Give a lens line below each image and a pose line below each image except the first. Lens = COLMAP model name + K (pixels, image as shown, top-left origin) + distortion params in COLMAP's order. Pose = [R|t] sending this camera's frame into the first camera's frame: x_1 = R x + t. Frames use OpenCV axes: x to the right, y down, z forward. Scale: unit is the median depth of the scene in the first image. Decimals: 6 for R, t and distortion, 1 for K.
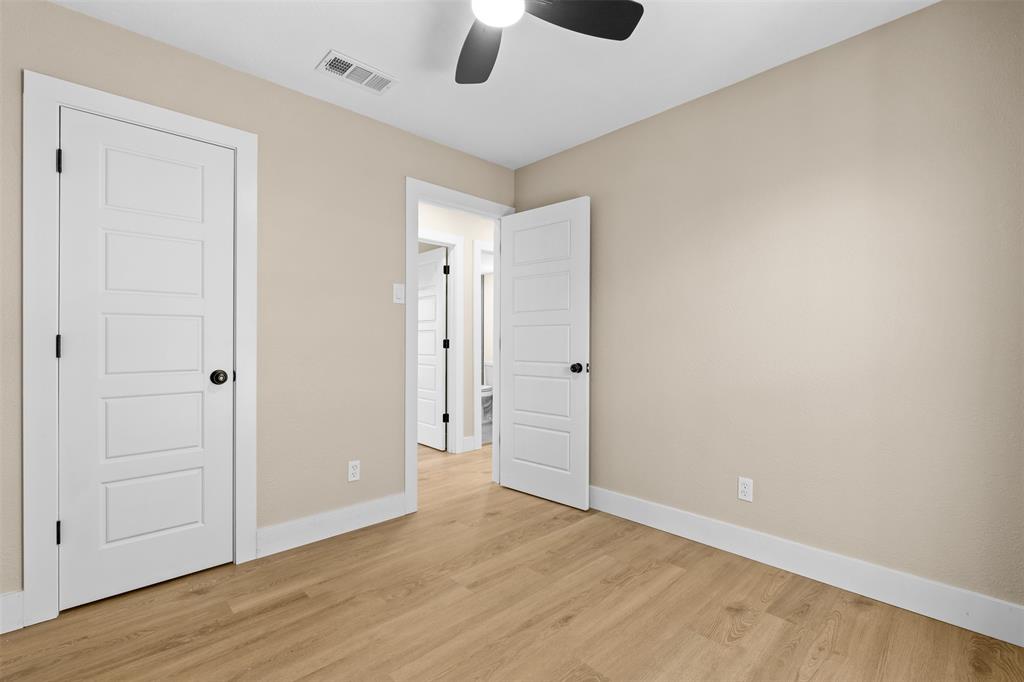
lens RADIAL K [[451.3, 0, 510.4], [0, 451.3, 349.2], [0, 0, 1]] dist [-0.002799, 0.000311]
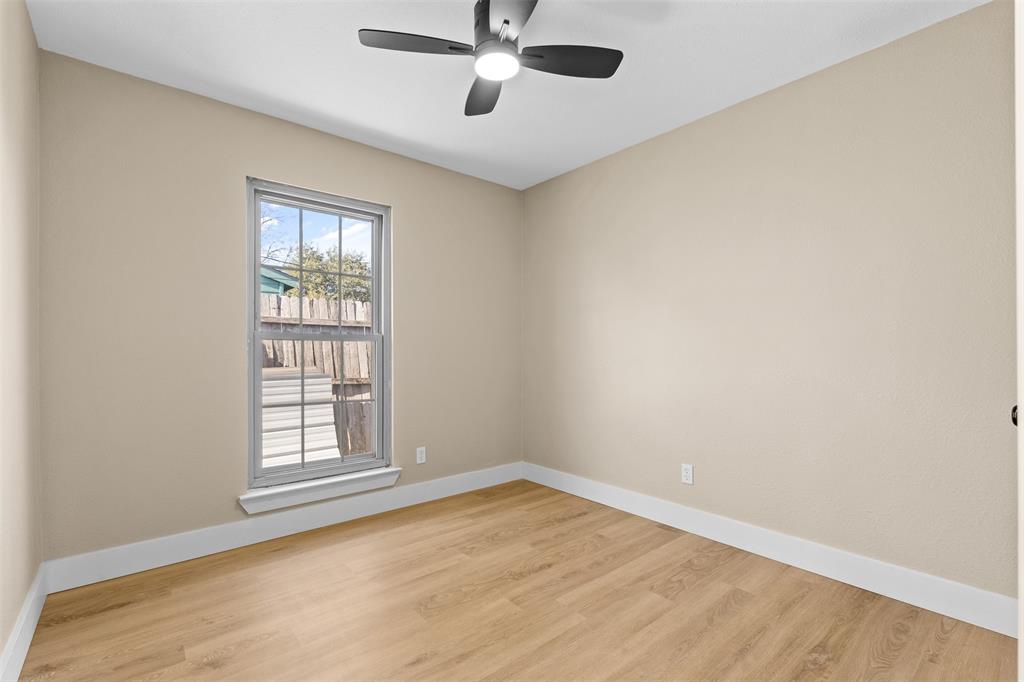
lens RADIAL K [[451.3, 0, 510.4], [0, 451.3, 349.2], [0, 0, 1]] dist [-0.002799, 0.000311]
pose [[-0.998858, 0.000609, 0.047776, -0.107741], [0.000991, 0.999968, 0.007978, -0.022183], [-0.047769, 0.008016, -0.998826, 1.986878]]
